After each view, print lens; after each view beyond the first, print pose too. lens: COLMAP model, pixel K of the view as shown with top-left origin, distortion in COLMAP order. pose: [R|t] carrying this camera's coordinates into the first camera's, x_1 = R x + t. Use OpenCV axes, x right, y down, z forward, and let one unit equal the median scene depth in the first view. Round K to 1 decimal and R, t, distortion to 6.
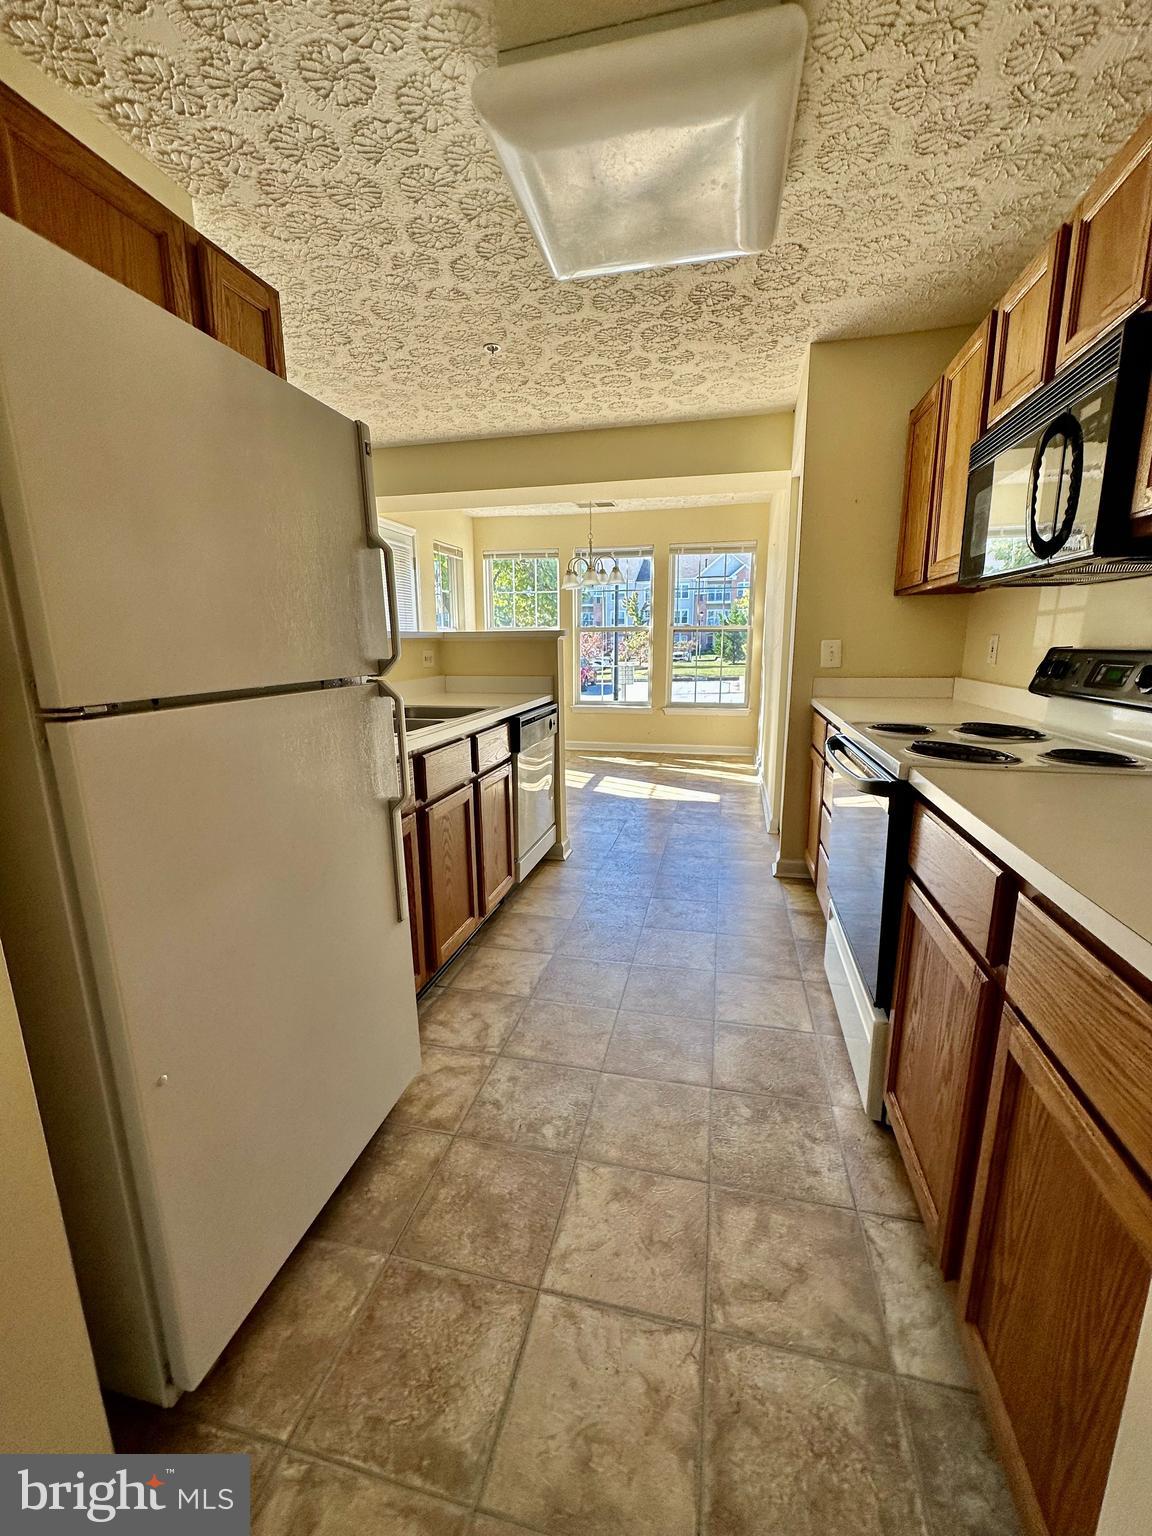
lens RADIAL K [[615.5, 0, 578.9], [0, 615.5, 765.4], [0, 0, 1]] dist [-0.002151, 0.000268]
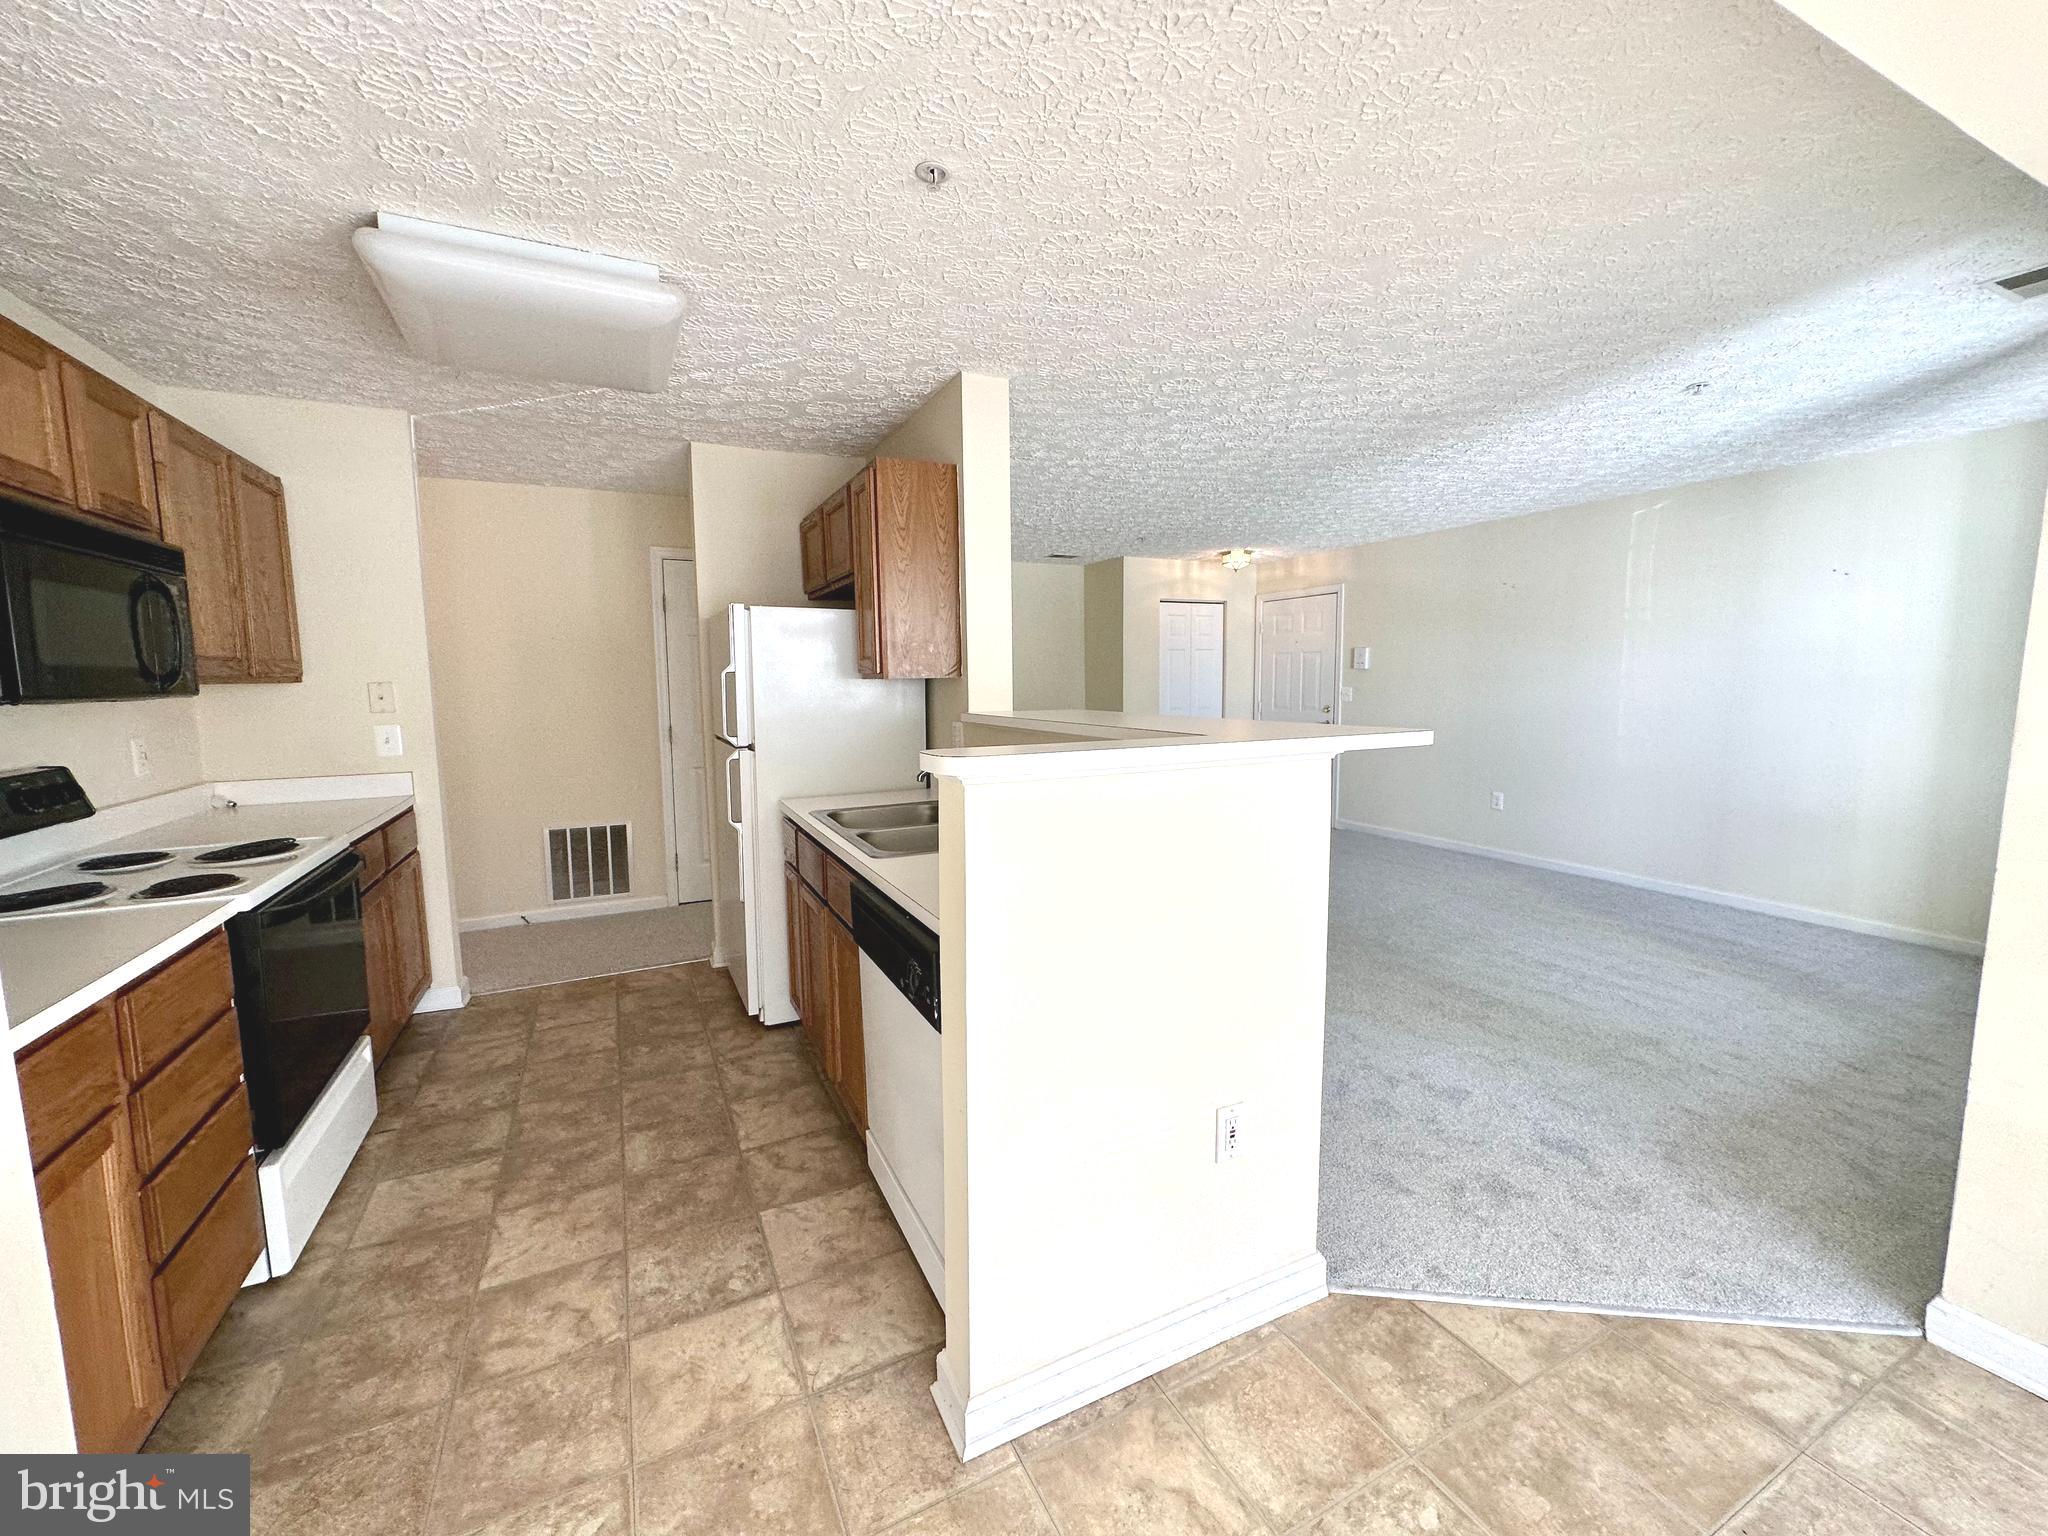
lens RADIAL K [[820.7, 0, 1023.9], [0, 820.7, 767.2], [0, 0, 1]] dist [-0.002151, 0.000268]
pose [[-0.767078, 0.092188, -0.634896, 0.360512], [-0.109554, 0.956264, 0.271214, -0.570262], [0.632130, 0.277598, -0.723430, 2.283952]]
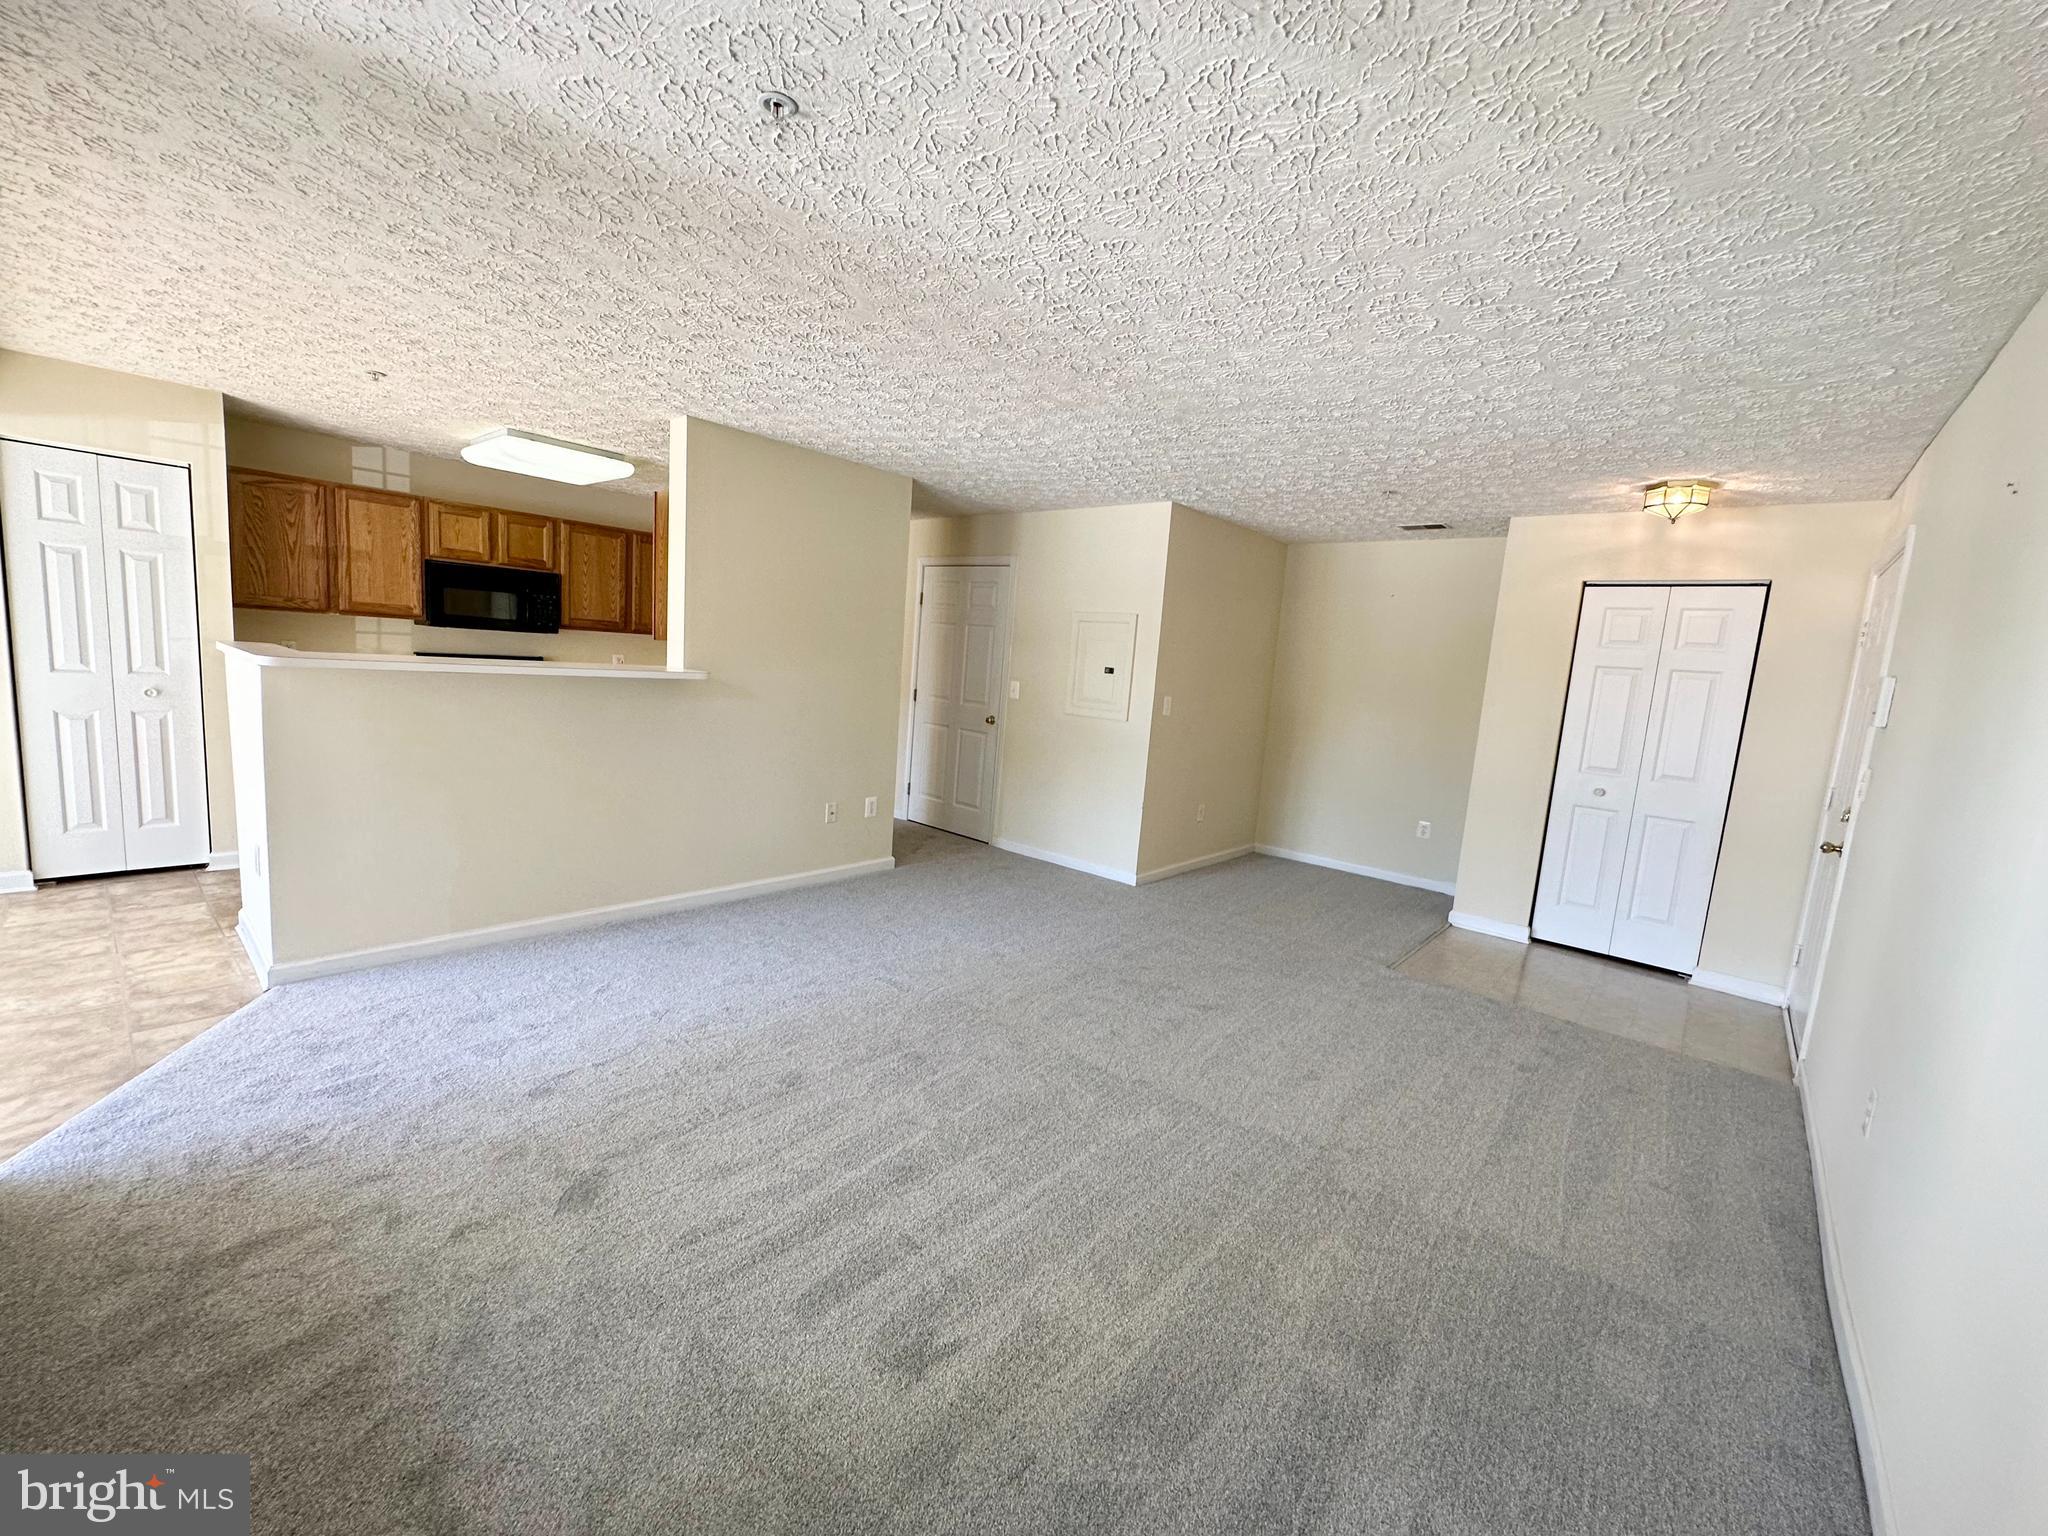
lens RADIAL K [[820.7, 0, 1022.0], [0, 820.7, 768.8], [0, 0, 1]] dist [-0.002151, 0.000268]
pose [[-0.884910, -0.115372, 0.451248, -2.432576], [0.032772, 0.951011, 0.307414, -0.612267], [-0.464609, 0.286822, -0.837778, 2.512226]]
